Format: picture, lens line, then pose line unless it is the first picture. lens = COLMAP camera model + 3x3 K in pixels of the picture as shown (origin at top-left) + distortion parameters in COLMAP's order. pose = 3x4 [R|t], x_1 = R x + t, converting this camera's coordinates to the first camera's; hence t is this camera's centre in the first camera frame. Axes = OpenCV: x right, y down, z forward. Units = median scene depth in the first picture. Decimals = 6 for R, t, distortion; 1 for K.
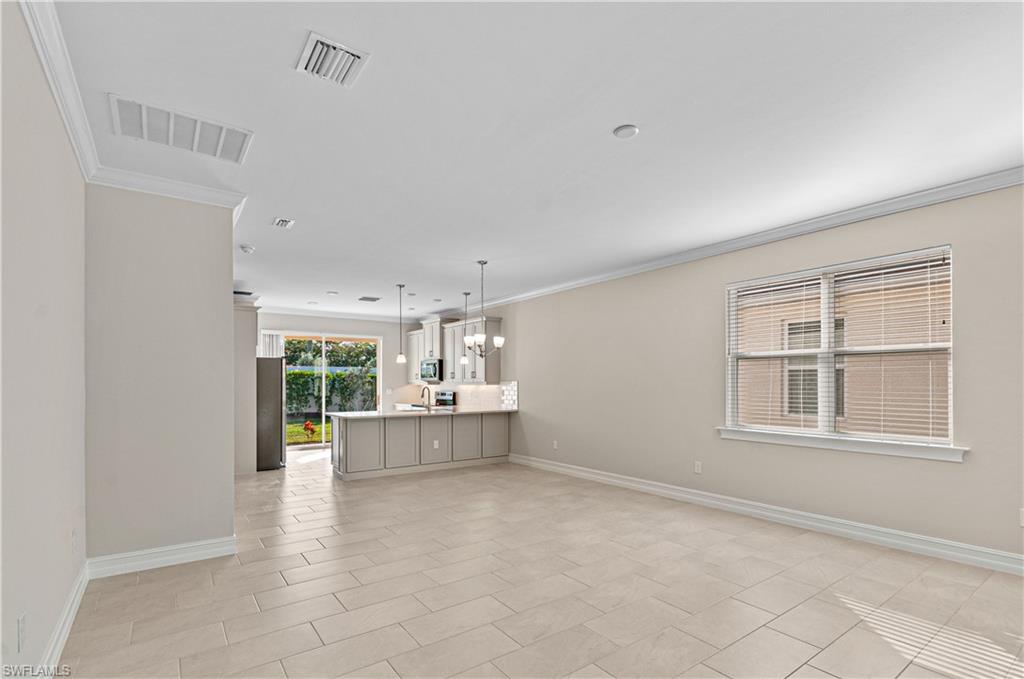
lens RADIAL K [[478.2, 0, 512.7], [0, 478.2, 384.8], [0, 0, 1]] dist [0.000202, 0.000028]
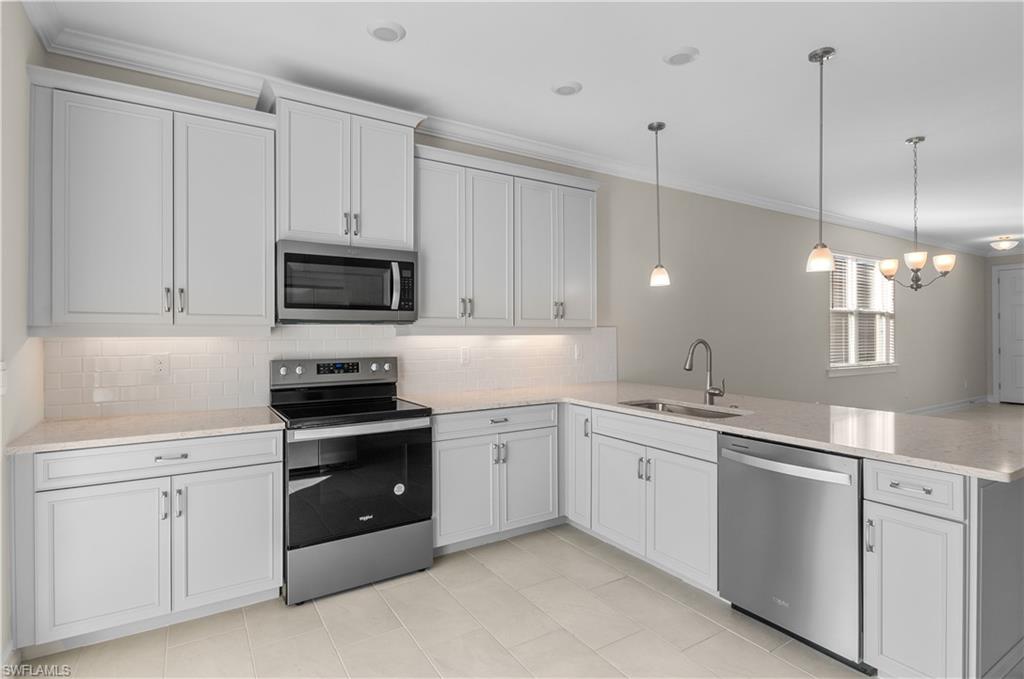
lens RADIAL K [[524.9, 0, 513.2], [0, 524.9, 333.5], [0, 0, 1]] dist [0.002901, 0.000540]
pose [[0.055576, 0.000211, 0.998454, -0.900980], [0.005815, 0.999983, -0.000535, -0.001397], [-0.998438, 0.005836, 0.055574, 1.679634]]
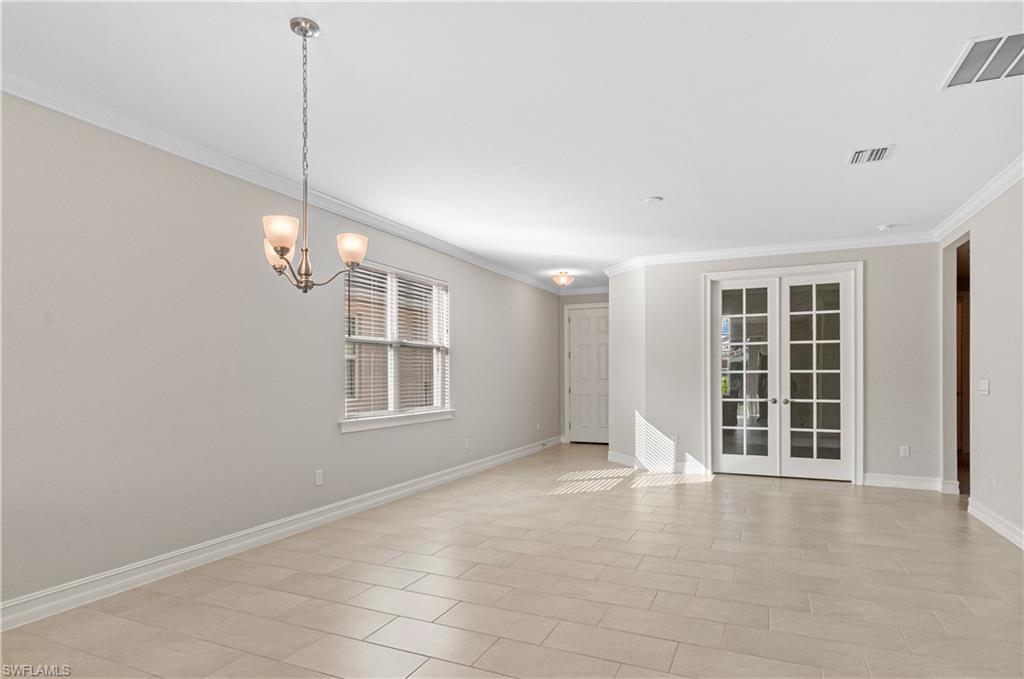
lens RADIAL K [[571.5, 0, 511.8], [0, 571.5, 369.0], [0, 0, 1]] dist [0.000651, 0.000040]
pose [[-0.492965, 0.004631, 0.870037, -0.601832], [0.000633, 0.999987, -0.004964, 0.002909], [-0.870049, -0.001897, -0.492962, 1.242423]]
